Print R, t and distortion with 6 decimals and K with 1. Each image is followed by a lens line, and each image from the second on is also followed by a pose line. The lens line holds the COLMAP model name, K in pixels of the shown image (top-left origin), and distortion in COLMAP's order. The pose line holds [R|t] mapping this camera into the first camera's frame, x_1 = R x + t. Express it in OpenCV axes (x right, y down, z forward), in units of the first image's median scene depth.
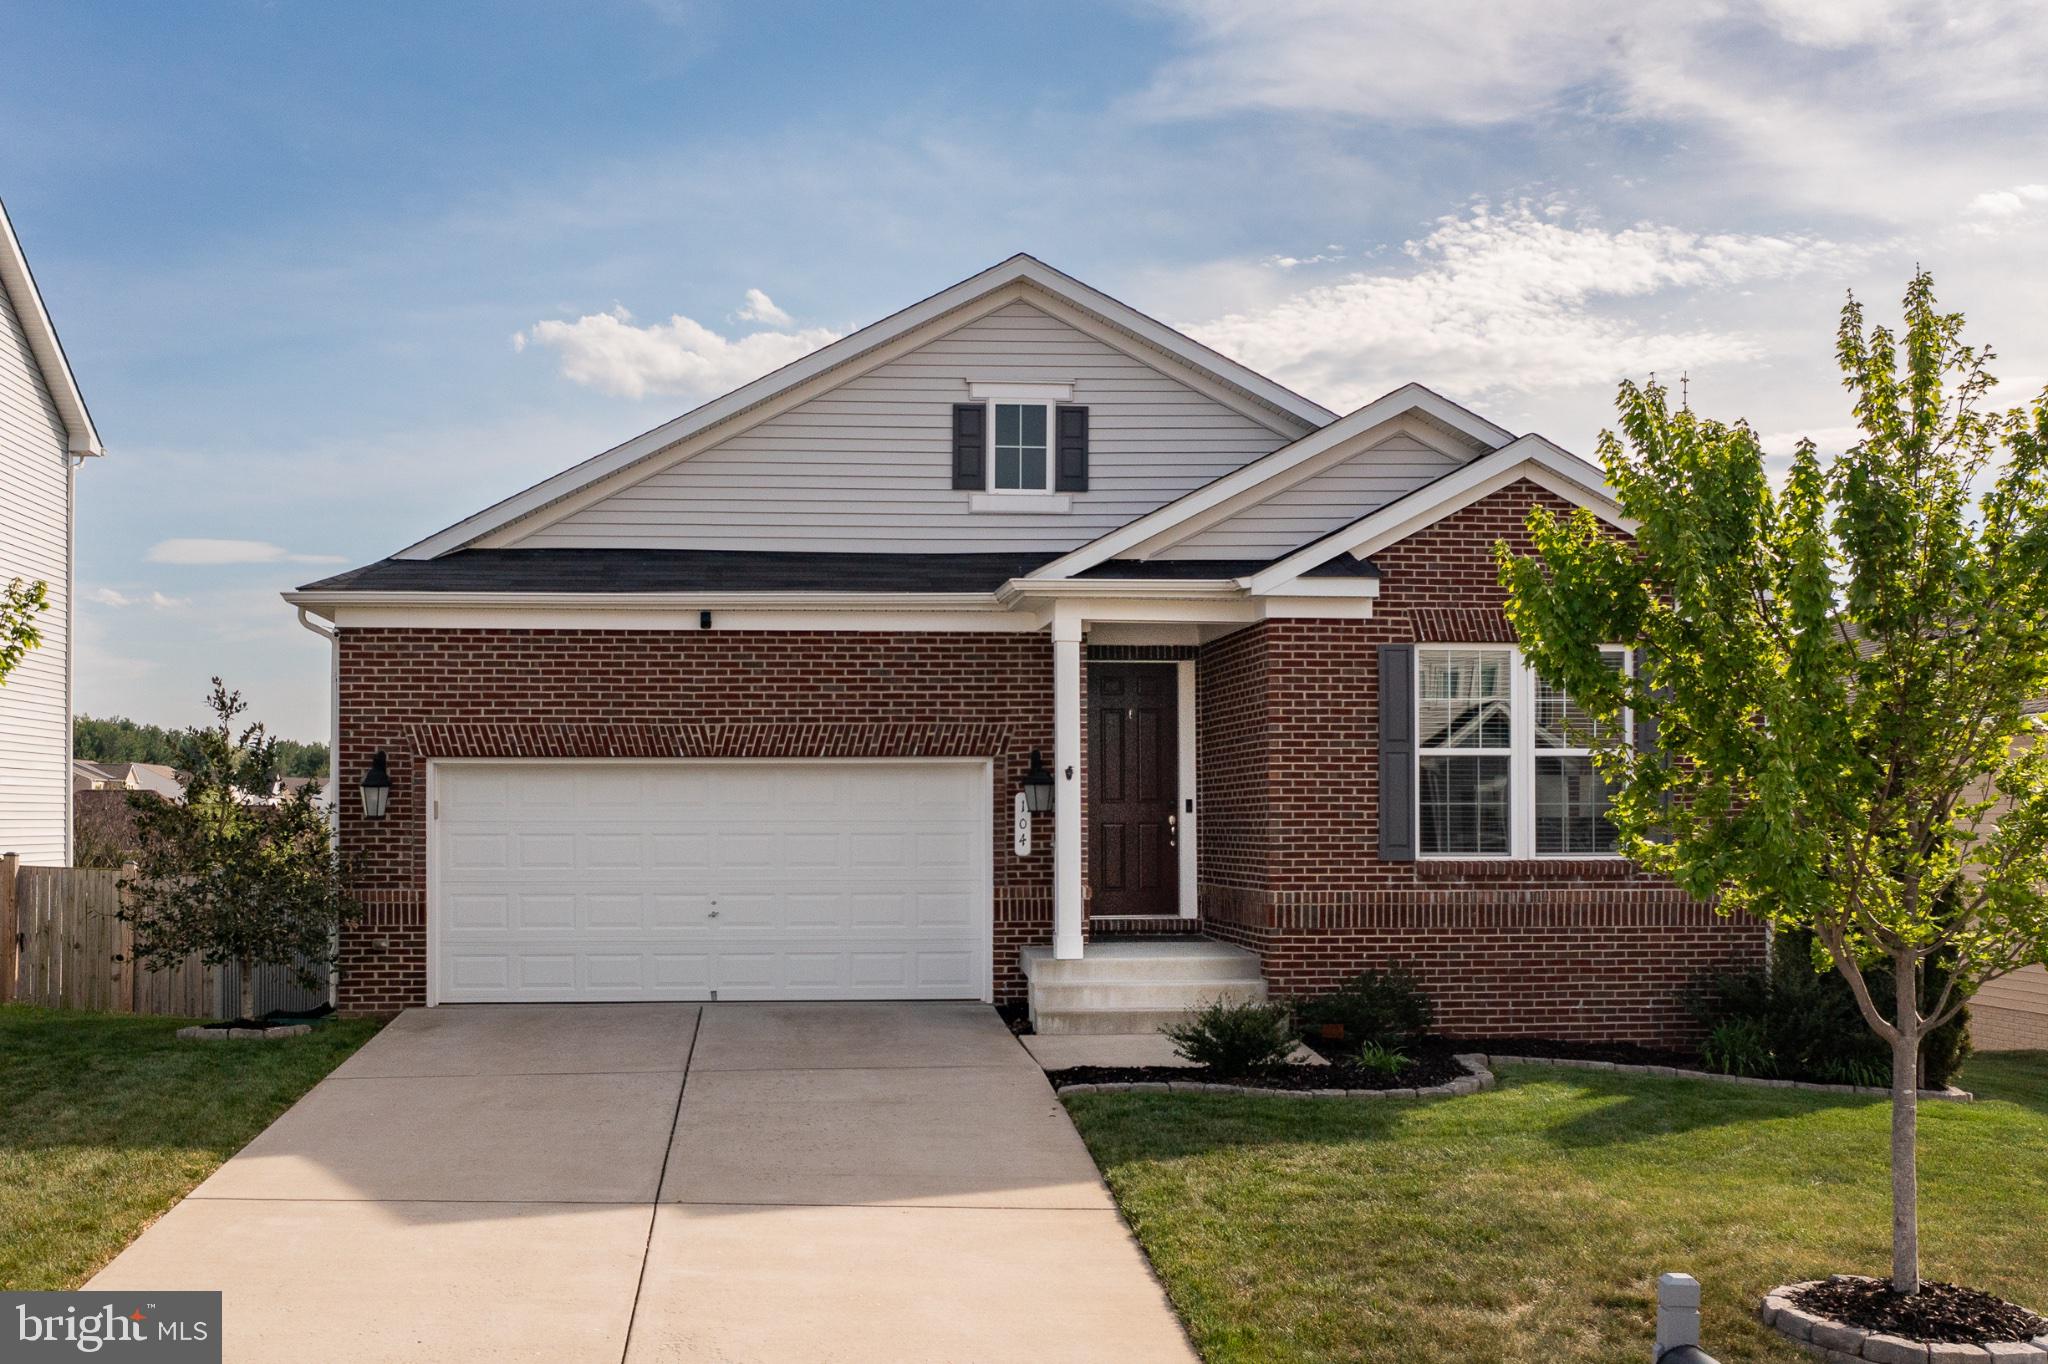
lens RADIAL K [[2140.4, 0, 950.5], [0, 2140.4, 812.8], [0, 0, 1]] dist [-0.030685, -0.011229]
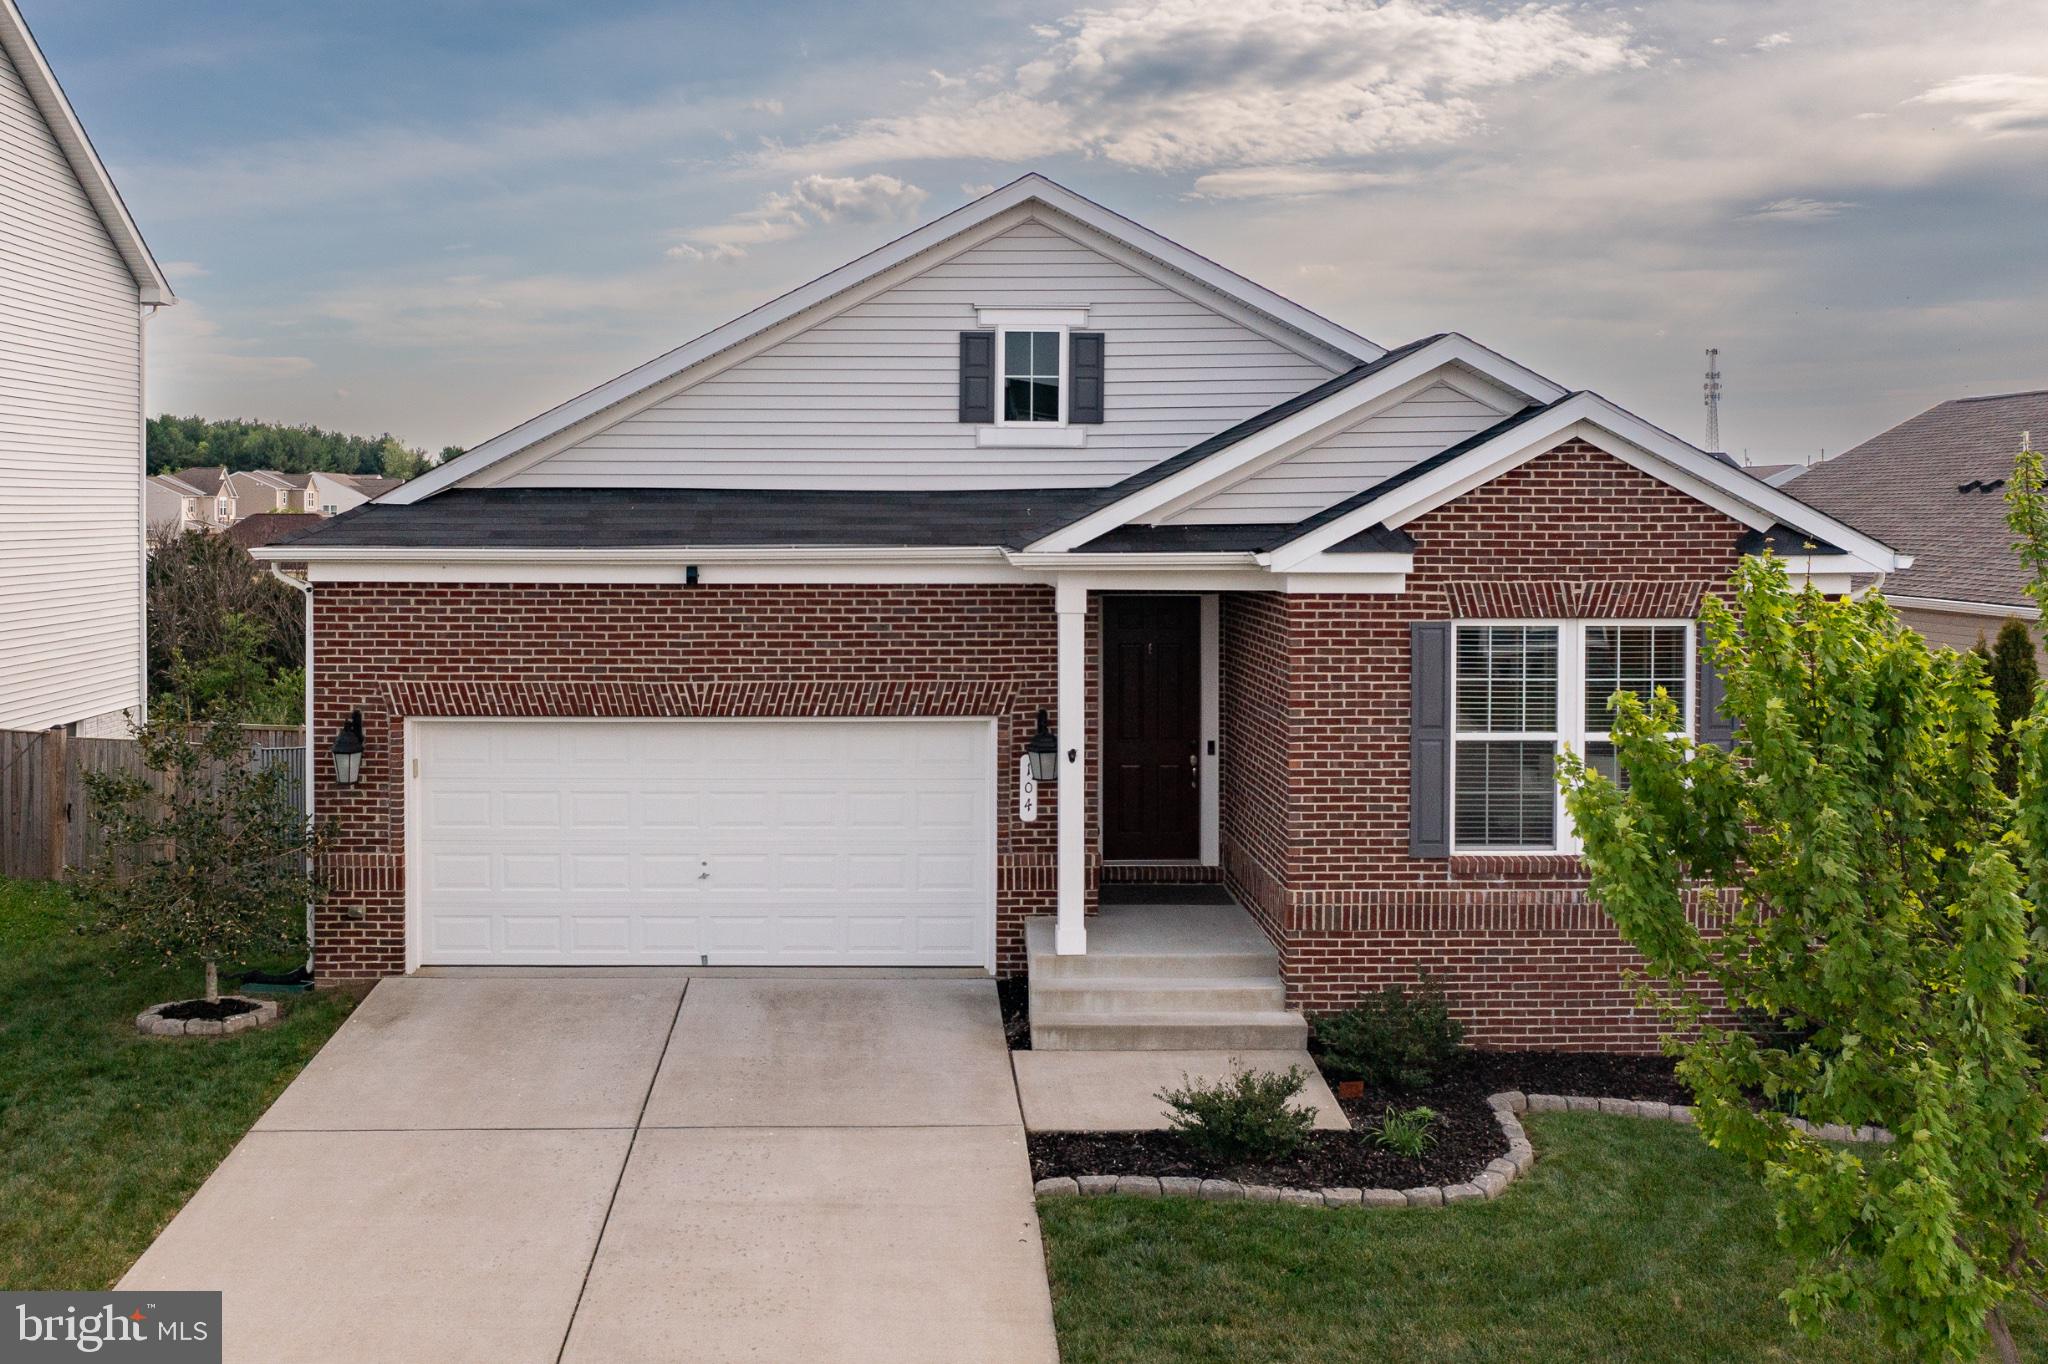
lens RADIAL K [[1916.1, 0, 917.3], [0, 1916.1, 542.1], [0, 0, 1]] dist [-0.027681, -0.001923]
pose [[0.997635, 0.005083, -0.068546, 0.043196], [-0.003365, 0.999678, 0.025154, -0.126761], [0.068651, -0.024863, 0.997331, 0.162982]]
